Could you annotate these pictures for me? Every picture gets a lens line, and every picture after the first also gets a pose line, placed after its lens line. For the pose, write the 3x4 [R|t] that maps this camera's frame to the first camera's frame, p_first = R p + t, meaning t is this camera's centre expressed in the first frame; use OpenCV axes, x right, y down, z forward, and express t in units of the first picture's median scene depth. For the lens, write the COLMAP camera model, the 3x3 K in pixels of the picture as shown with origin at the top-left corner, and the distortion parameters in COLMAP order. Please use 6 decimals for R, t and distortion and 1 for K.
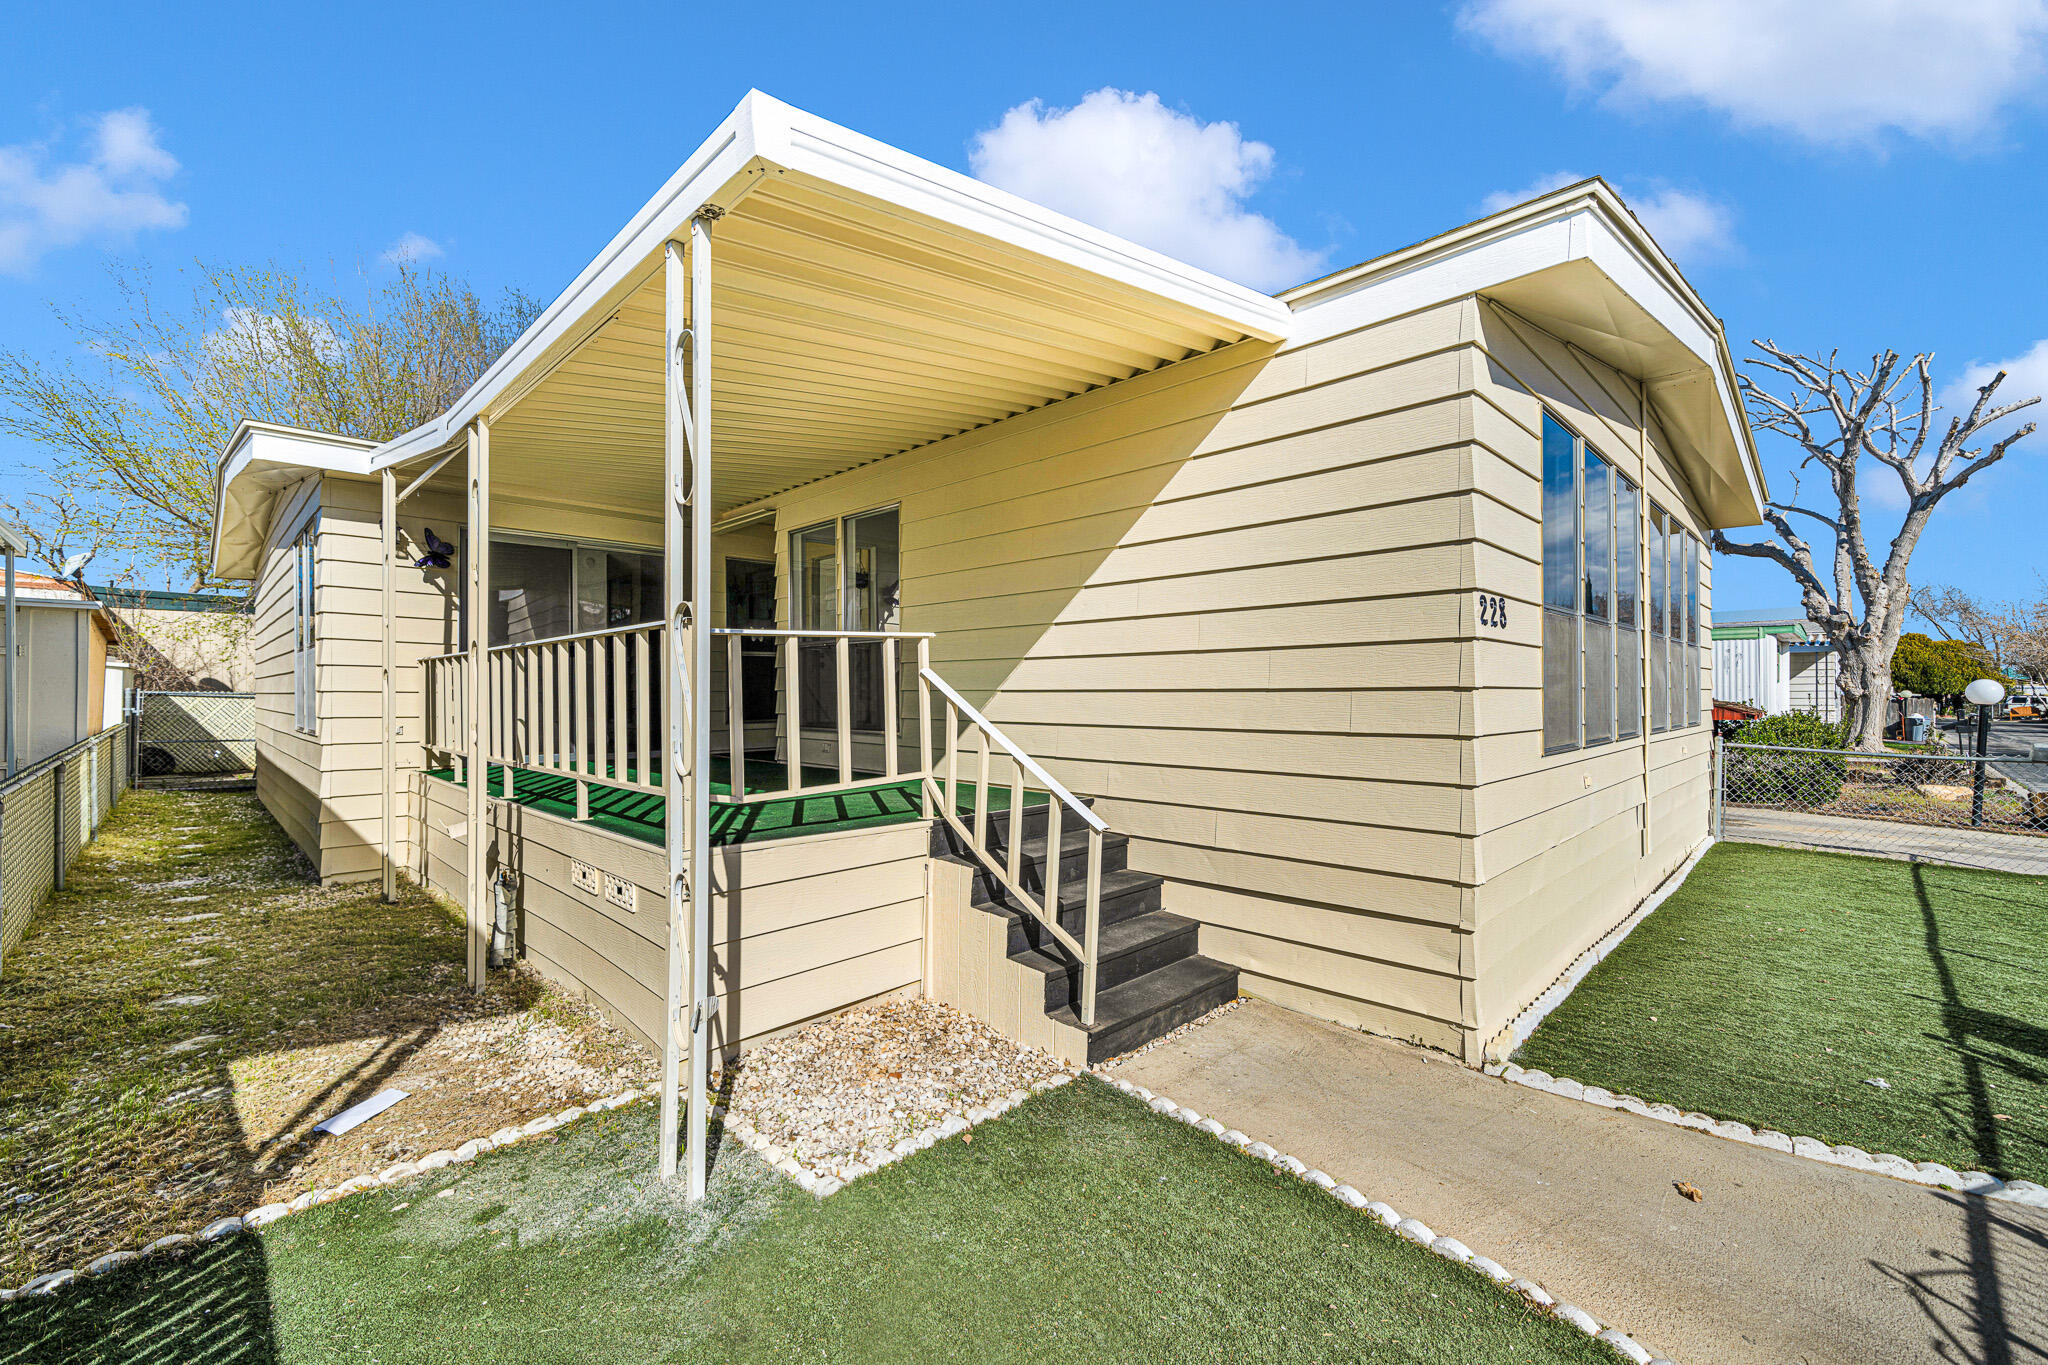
lens RADIAL K [[844.7, 0, 1024.0], [0, 844.7, 682.5], [0, 0, 1]] dist [0.000263, 0.000008]
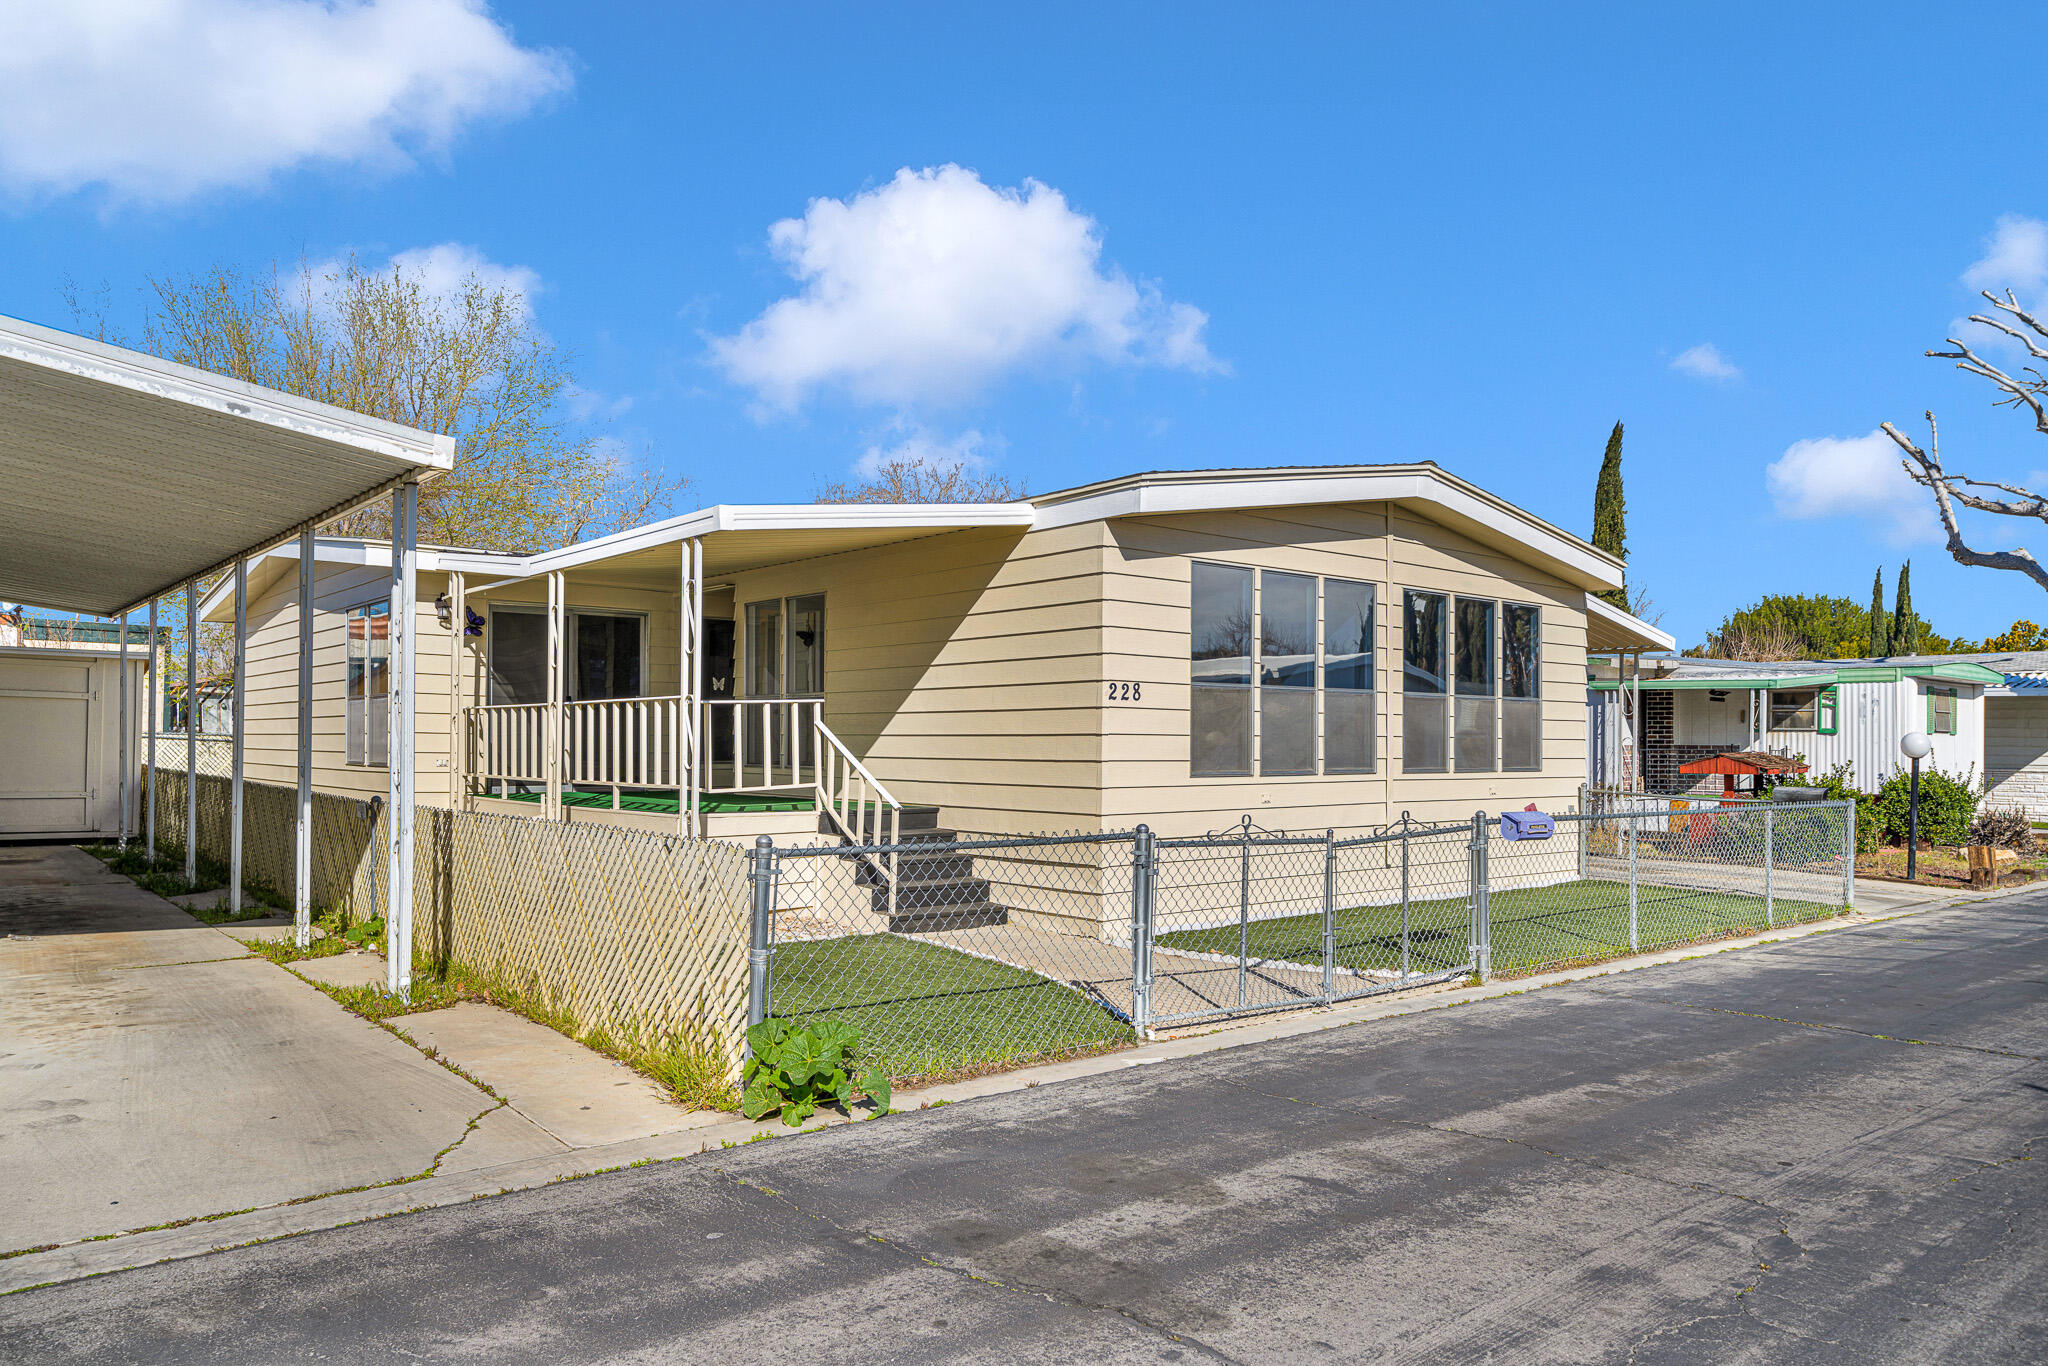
lens RADIAL K [[1390.7, 0, 1023.4], [0, 1390.7, 725.5], [0, 0, 1]] dist [0.025911, 0.000133]
pose [[0.996032, 0.006581, -0.088750, 0.544072], [-0.006621, 0.999978, -0.000158, -0.010028], [0.088747, 0.000745, 0.996054, -1.741191]]
